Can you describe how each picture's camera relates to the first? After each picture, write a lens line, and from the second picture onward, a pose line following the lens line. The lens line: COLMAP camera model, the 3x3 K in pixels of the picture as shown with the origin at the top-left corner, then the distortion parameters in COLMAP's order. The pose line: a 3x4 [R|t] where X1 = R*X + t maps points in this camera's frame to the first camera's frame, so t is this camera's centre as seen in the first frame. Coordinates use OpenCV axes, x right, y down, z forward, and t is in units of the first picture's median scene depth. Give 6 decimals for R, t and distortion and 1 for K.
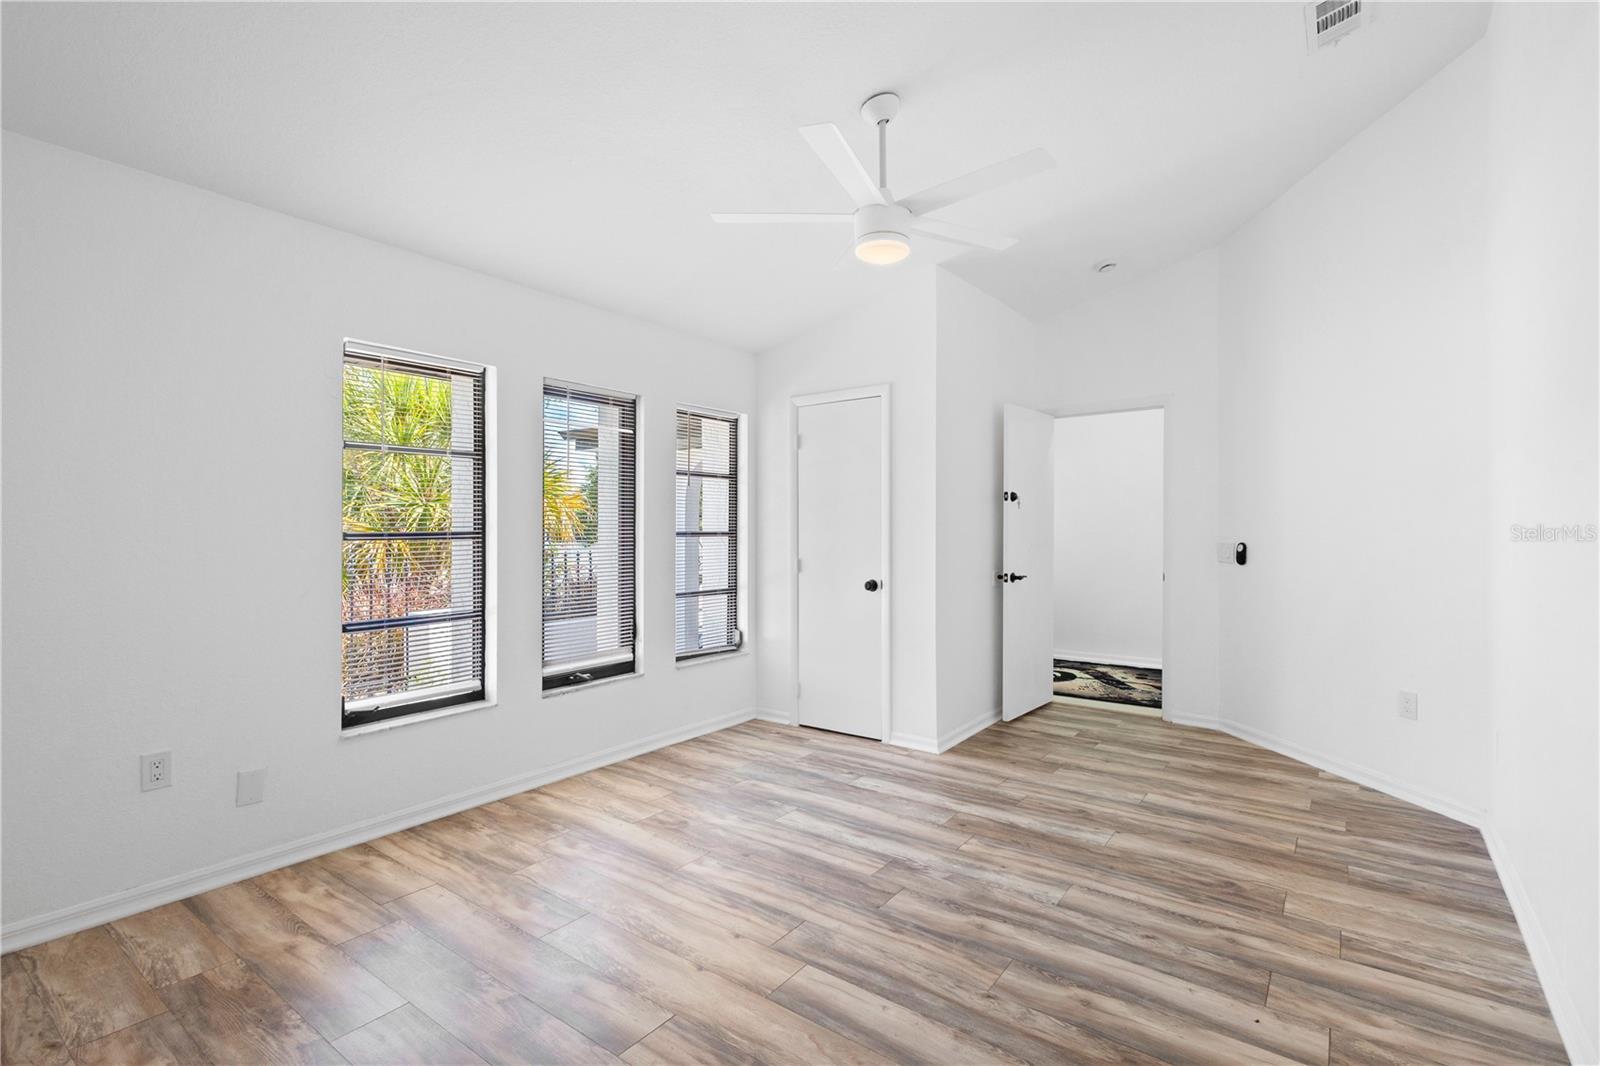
lens RADIAL K [[739.7, 0, 794.5], [0, 739.7, 529.8], [0, 0, 1]] dist [0.011227, -0.003044]
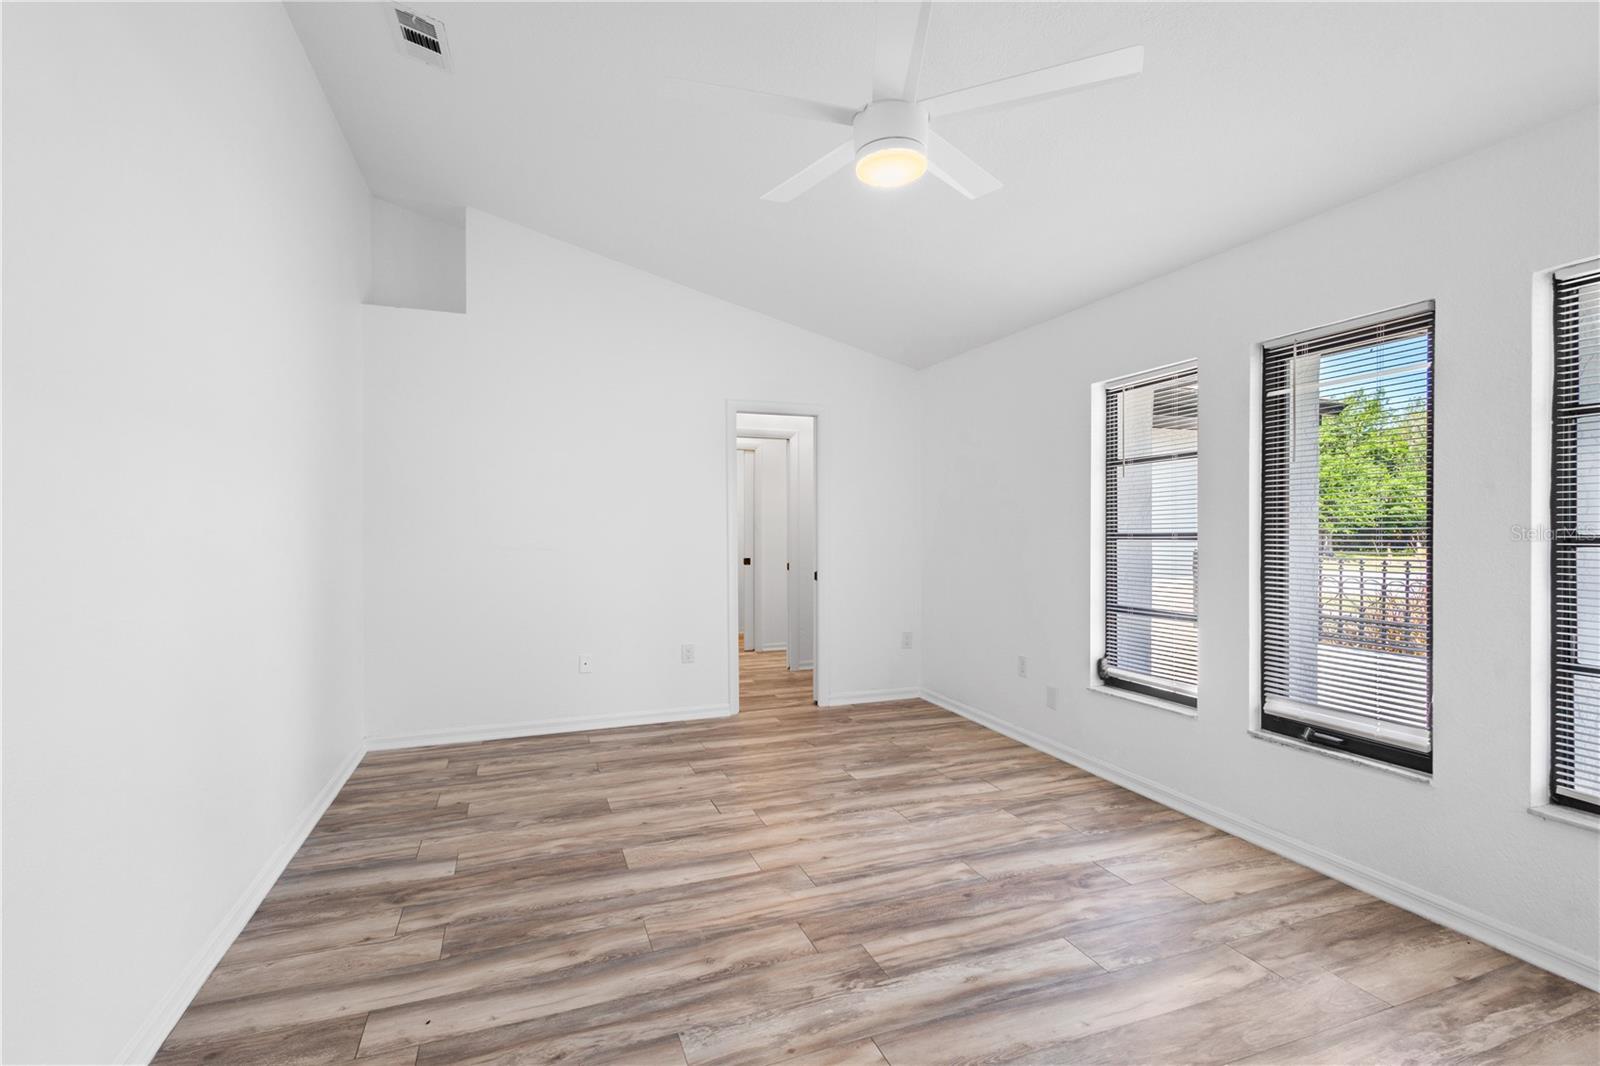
lens RADIAL K [[739.7, 0, 795.9], [0, 739.7, 531.0], [0, 0, 1]] dist [0.011227, -0.003044]
pose [[-0.537209, 0.006113, -0.843427, 0.845907], [0.002297, 0.999981, 0.005785, -0.006684], [0.843446, 0.001171, -0.537212, 1.383216]]
